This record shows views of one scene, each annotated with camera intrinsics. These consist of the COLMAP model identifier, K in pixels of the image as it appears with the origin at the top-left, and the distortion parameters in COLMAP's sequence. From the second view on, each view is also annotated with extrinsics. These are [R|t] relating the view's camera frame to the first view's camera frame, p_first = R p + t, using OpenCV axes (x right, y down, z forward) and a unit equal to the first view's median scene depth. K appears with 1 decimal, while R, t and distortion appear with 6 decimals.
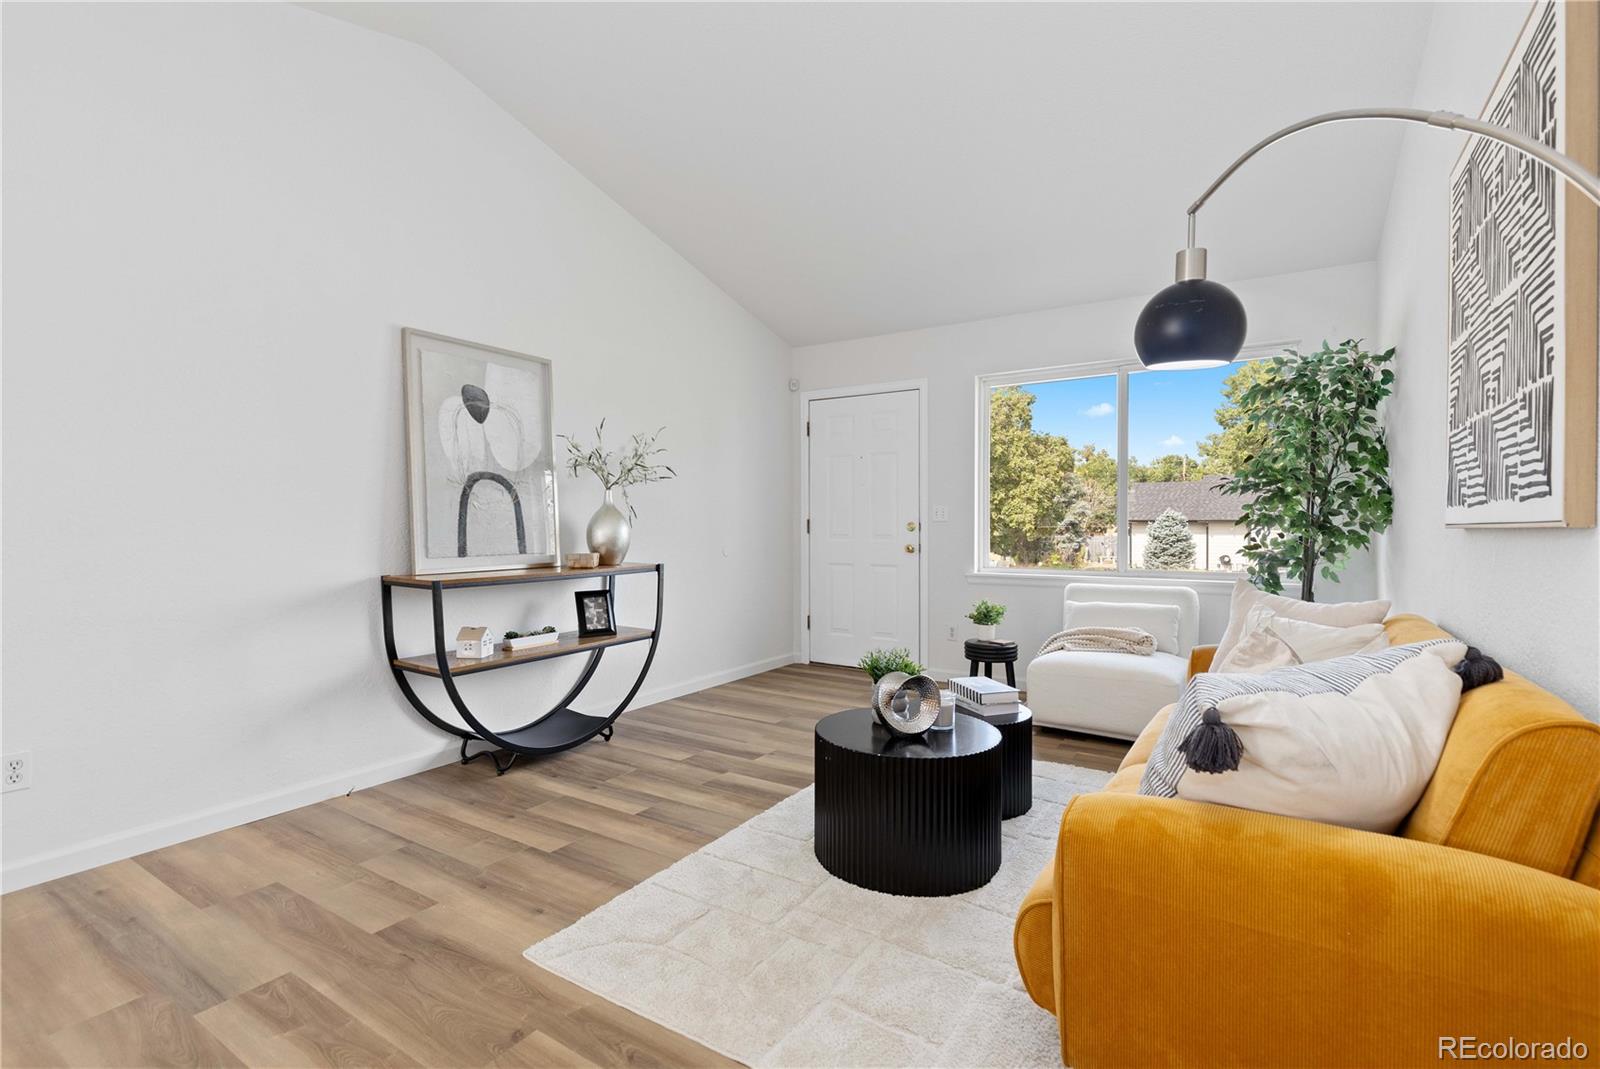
lens RADIAL K [[729.9, 0, 798.7], [0, 729.9, 541.0], [0, 0, 1]] dist [0.004232, -0.000543]
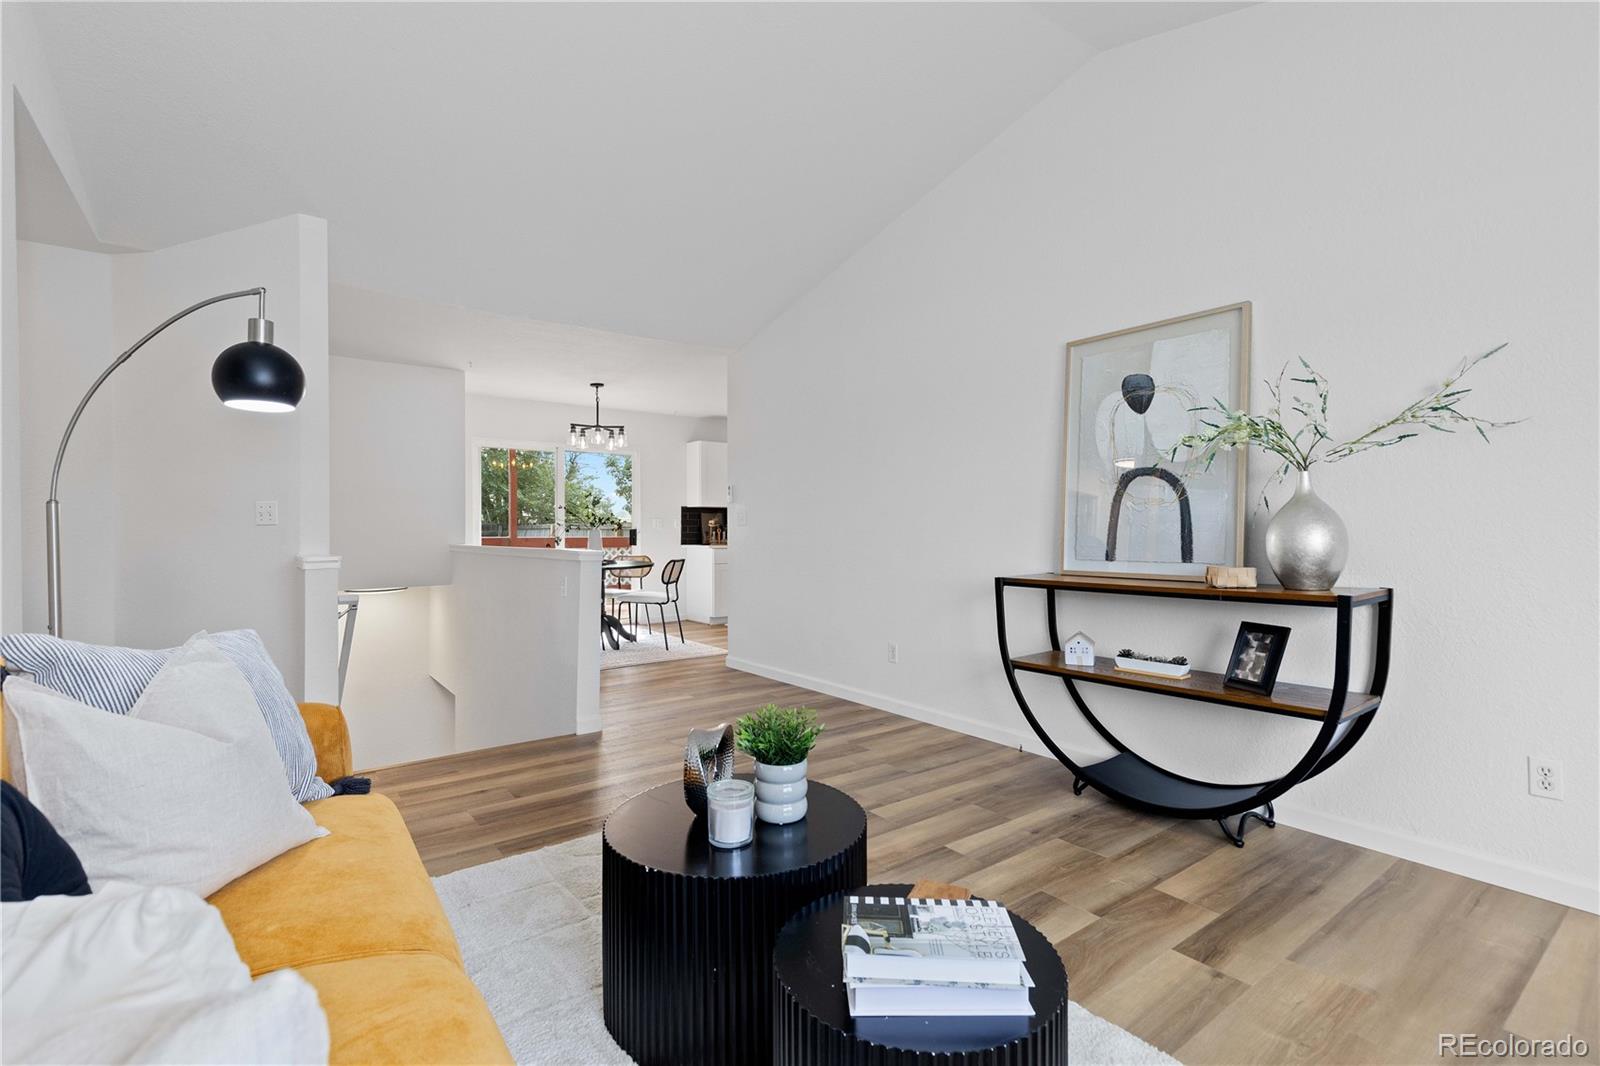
lens RADIAL K [[729.9, 0, 788.1], [0, 729.9, 543.6], [0, 0, 1]] dist [0.004232, -0.000543]
pose [[-0.373469, 0.014486, -0.927530, 0.563120], [-0.016248, 0.999623, 0.022154, -0.015060], [0.927500, 0.023345, -0.373093, 0.943940]]
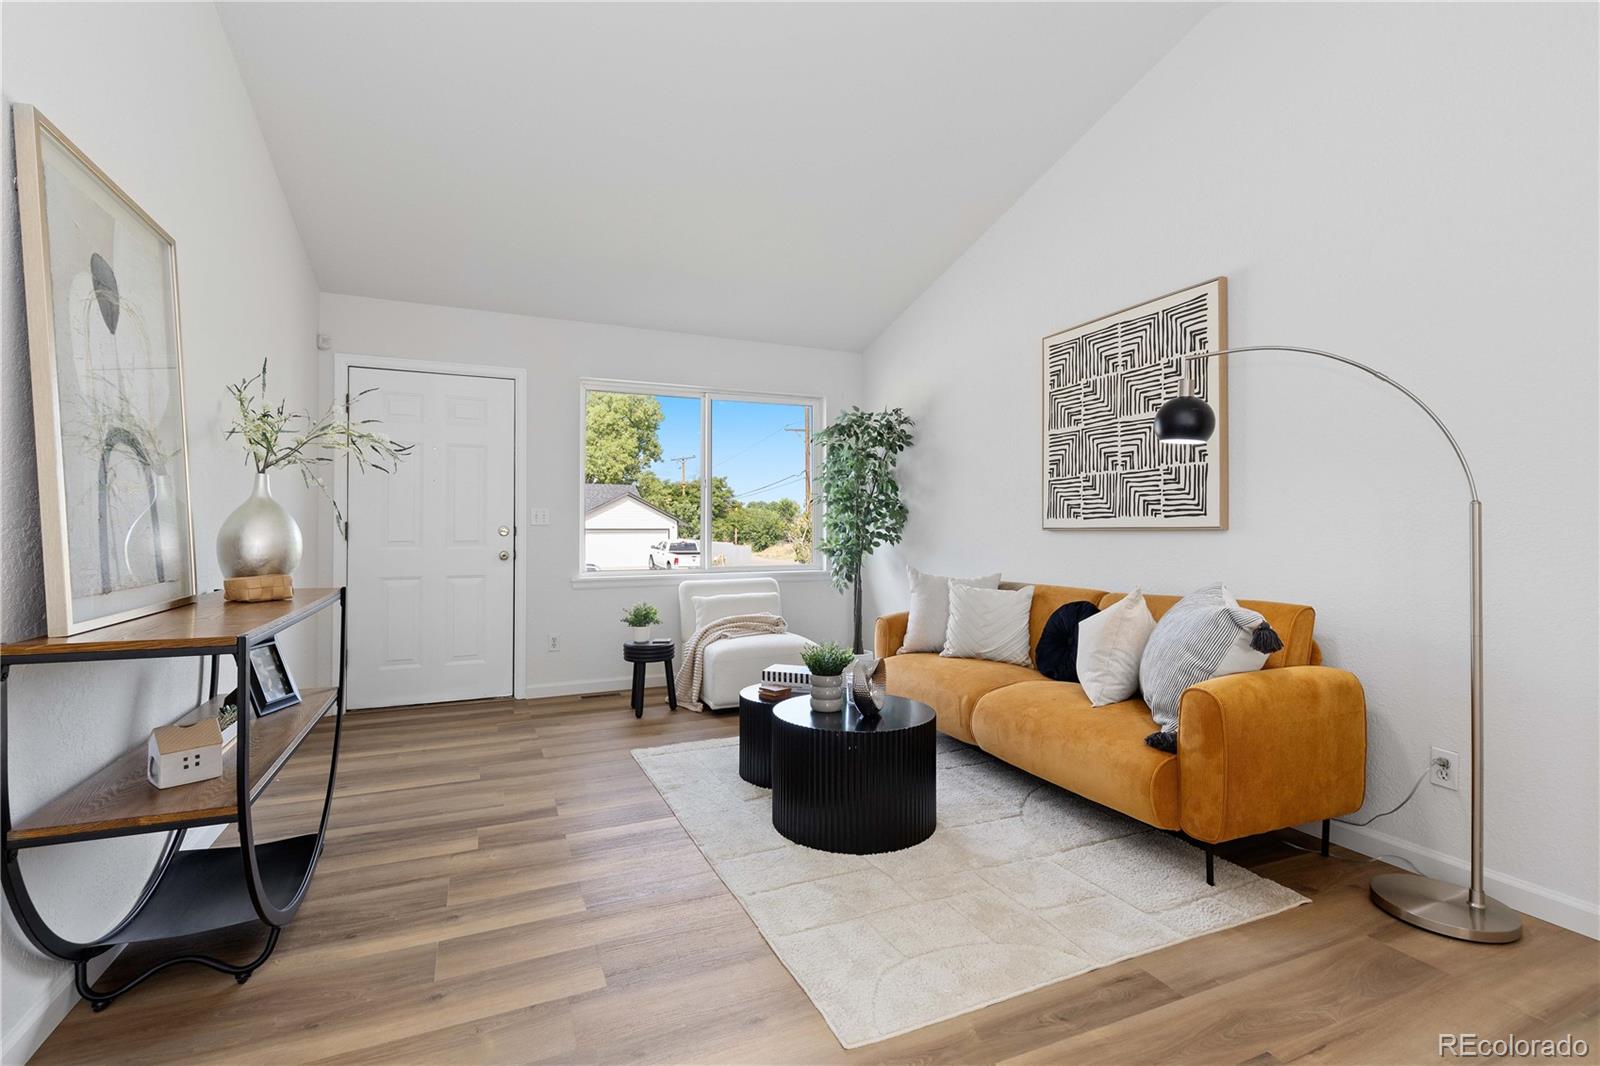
lens RADIAL K [[729.9, 0, 802.1], [0, 729.9, 525.9], [0, 0, 1]] dist [0.004232, -0.000543]
pose [[0.554927, 0.001880, 0.831897, -0.602046], [0.019564, 0.999691, -0.015309, -0.008186], [-0.831669, 0.024771, 0.554719, 0.311829]]
